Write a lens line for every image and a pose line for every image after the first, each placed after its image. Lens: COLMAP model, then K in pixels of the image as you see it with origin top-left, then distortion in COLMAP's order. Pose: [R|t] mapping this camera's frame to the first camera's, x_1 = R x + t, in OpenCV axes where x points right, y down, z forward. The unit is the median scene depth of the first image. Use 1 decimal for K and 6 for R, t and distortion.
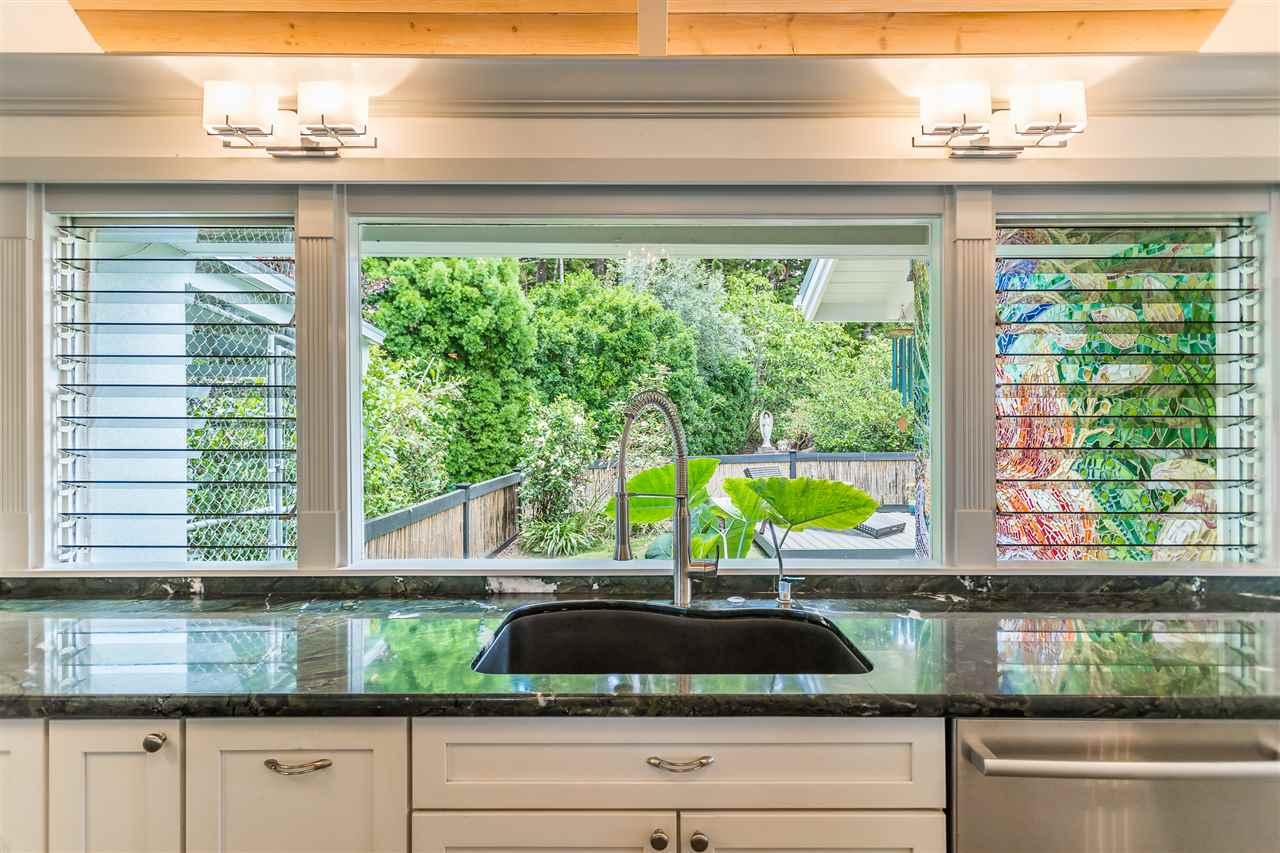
lens RADIAL K [[645.4, 0, 640.1], [0, 645.4, 425.0], [0, 0, 1]] dist [0.001868, -0.000194]
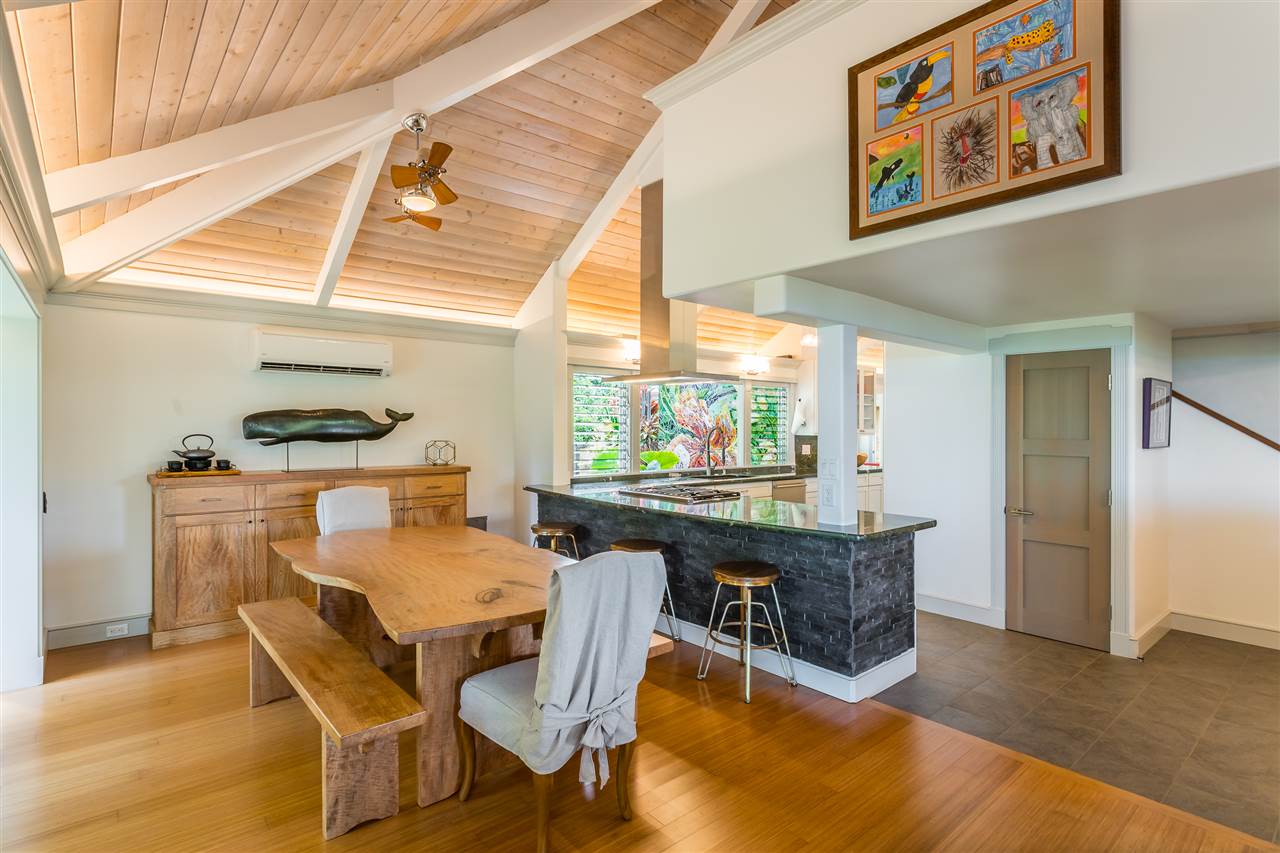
lens RADIAL K [[614.7, 0, 637.5], [0, 614.7, 424.5], [0, 0, 1]] dist [0.005562, 0.000639]
pose [[0.744752, 0.008117, 0.667292, -0.434612], [-0.008474, 0.999960, -0.002707, -0.006821], [-0.667287, -0.003639, 0.744792, -0.253020]]
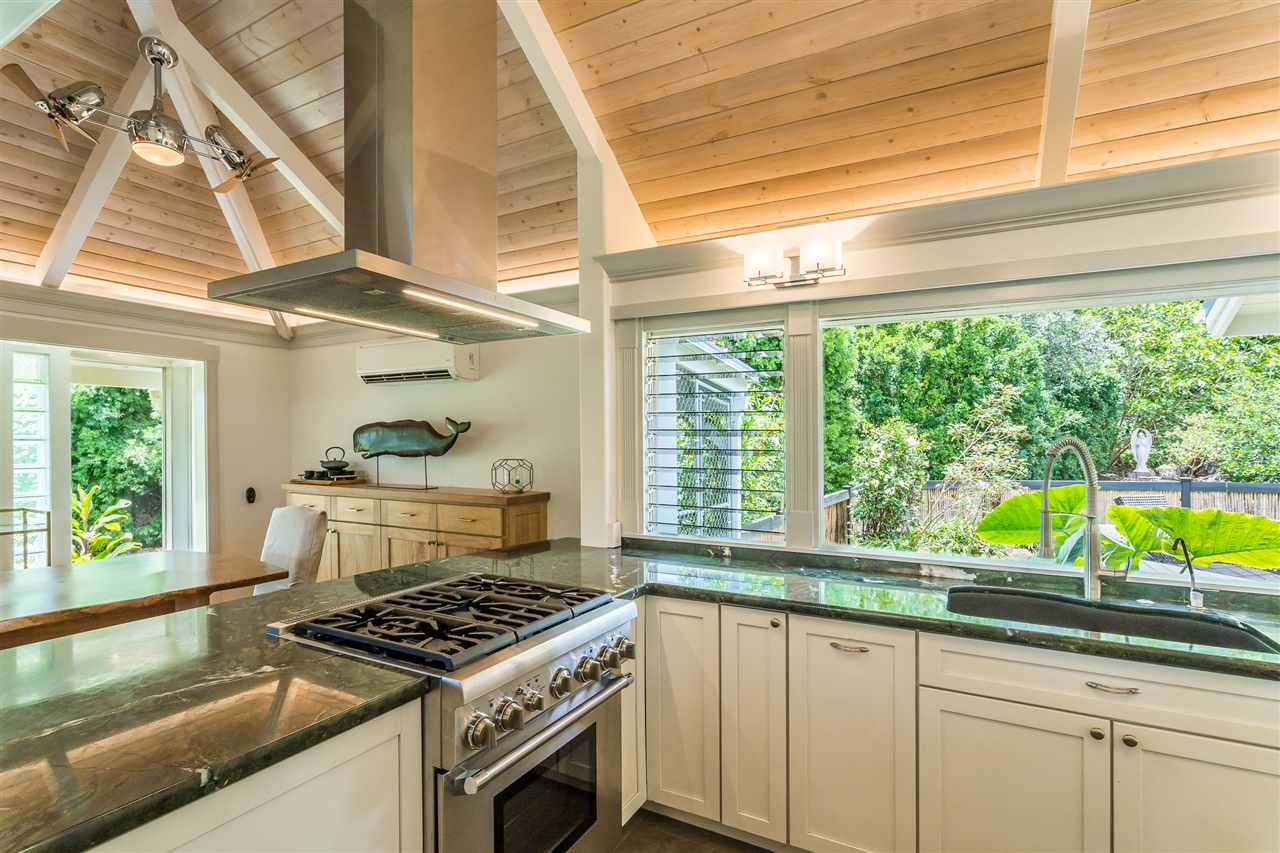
lens RADIAL K [[614.7, 0, 632.6], [0, 614.7, 441.5], [0, 0, 1]] dist [0.005562, 0.000639]
pose [[0.879605, 0.006910, -0.475654, -0.022638], [-0.007714, 0.999970, 0.000261, -0.004758], [0.475642, 0.003440, 0.879632, -0.075584]]
